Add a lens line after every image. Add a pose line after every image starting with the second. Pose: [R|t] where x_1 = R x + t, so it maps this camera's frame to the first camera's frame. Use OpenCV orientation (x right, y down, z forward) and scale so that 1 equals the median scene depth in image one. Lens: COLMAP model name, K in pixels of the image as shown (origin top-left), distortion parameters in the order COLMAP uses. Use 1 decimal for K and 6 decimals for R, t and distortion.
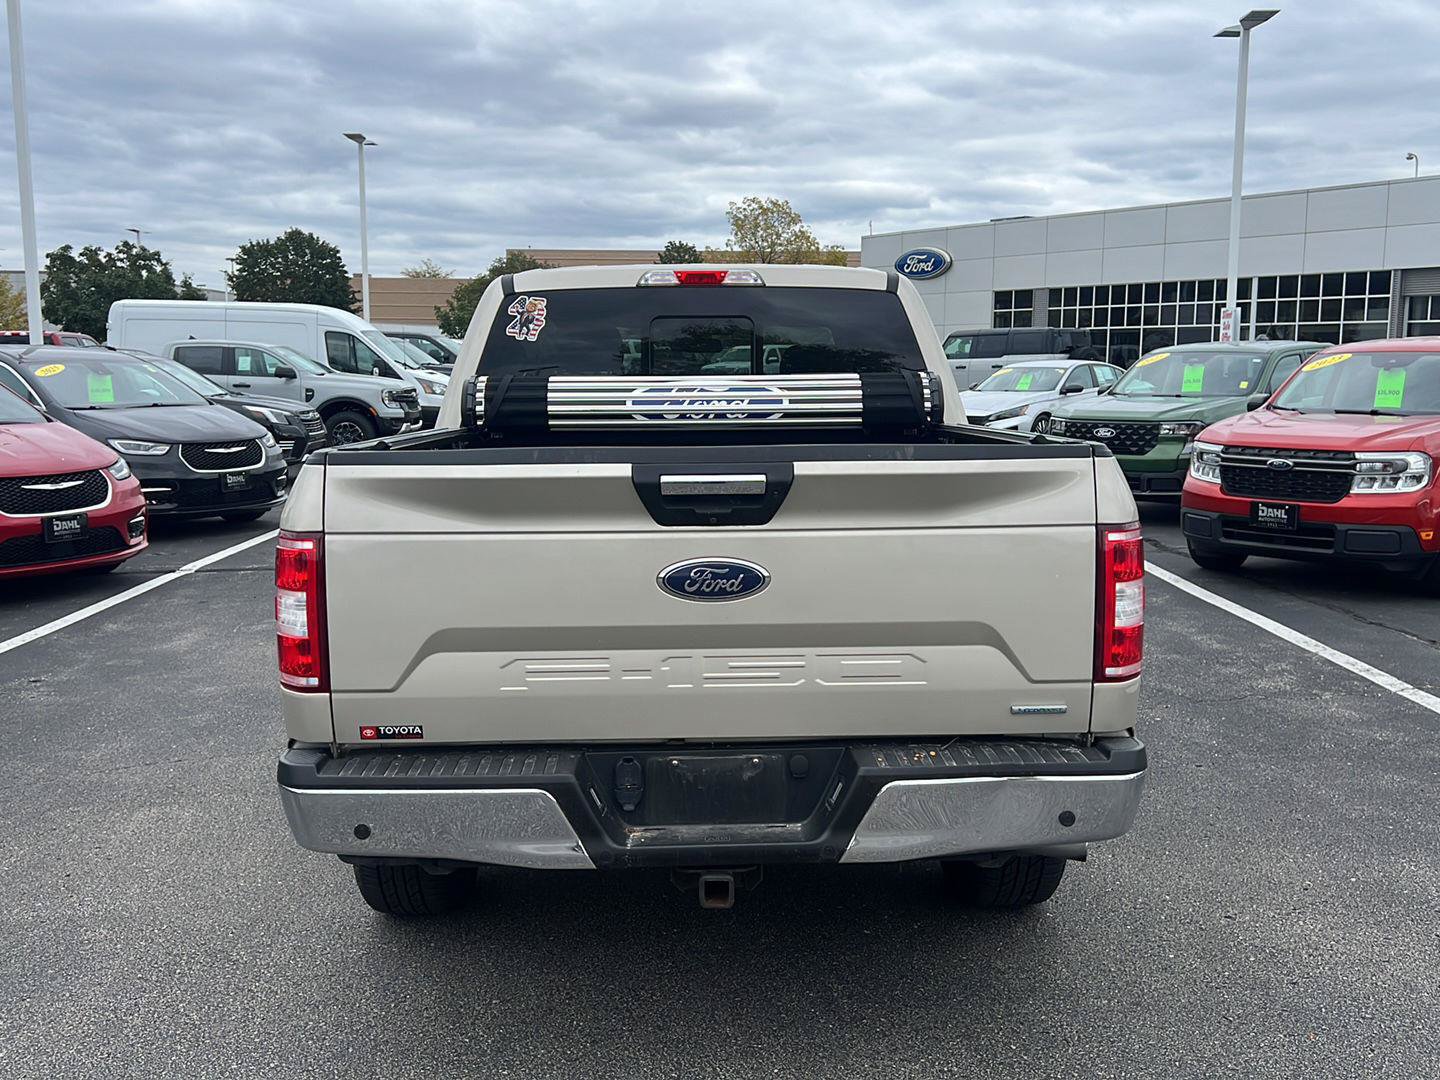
lens RADIAL K [[1371.2, 0, 720.0], [0, 1371.2, 540.0], [0, 0, 1]] dist [0.121735, -0.235904]
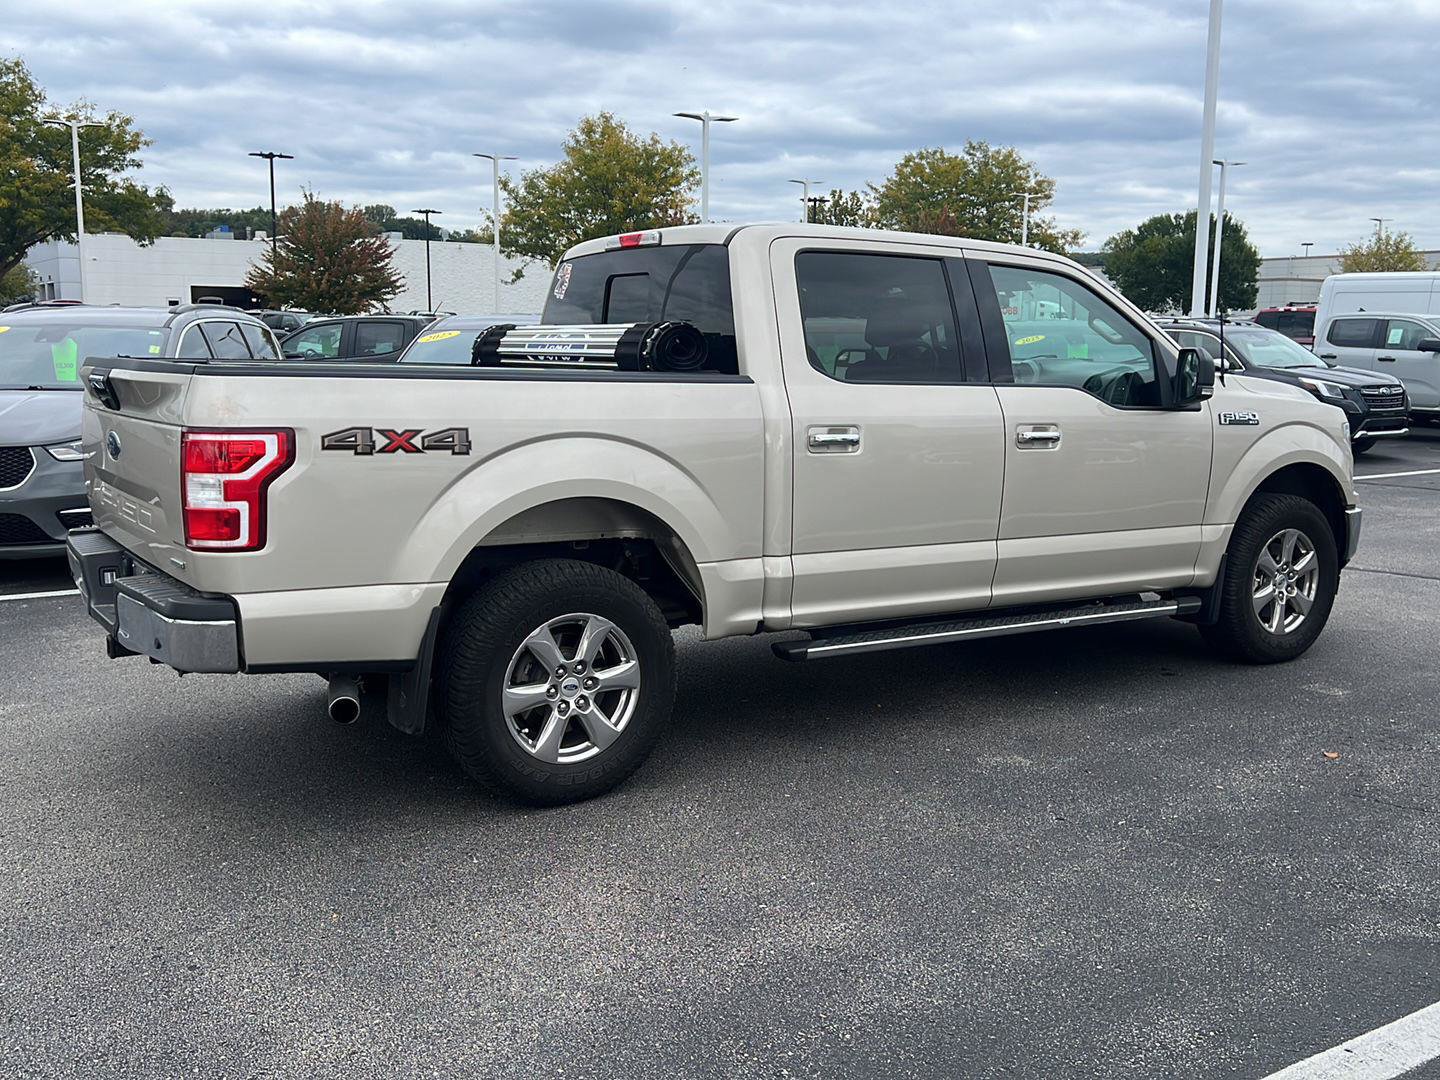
lens RADIAL K [[1371.2, 0, 720.0], [0, 1371.2, 540.0], [0, 0, 1]] dist [0.121735, -0.235904]
pose [[0.525810, 0.129944, -0.840618, 1.097513], [-0.118059, 0.989846, 0.079166, -0.045158], [0.842369, 0.057616, 0.535812, 0.487357]]
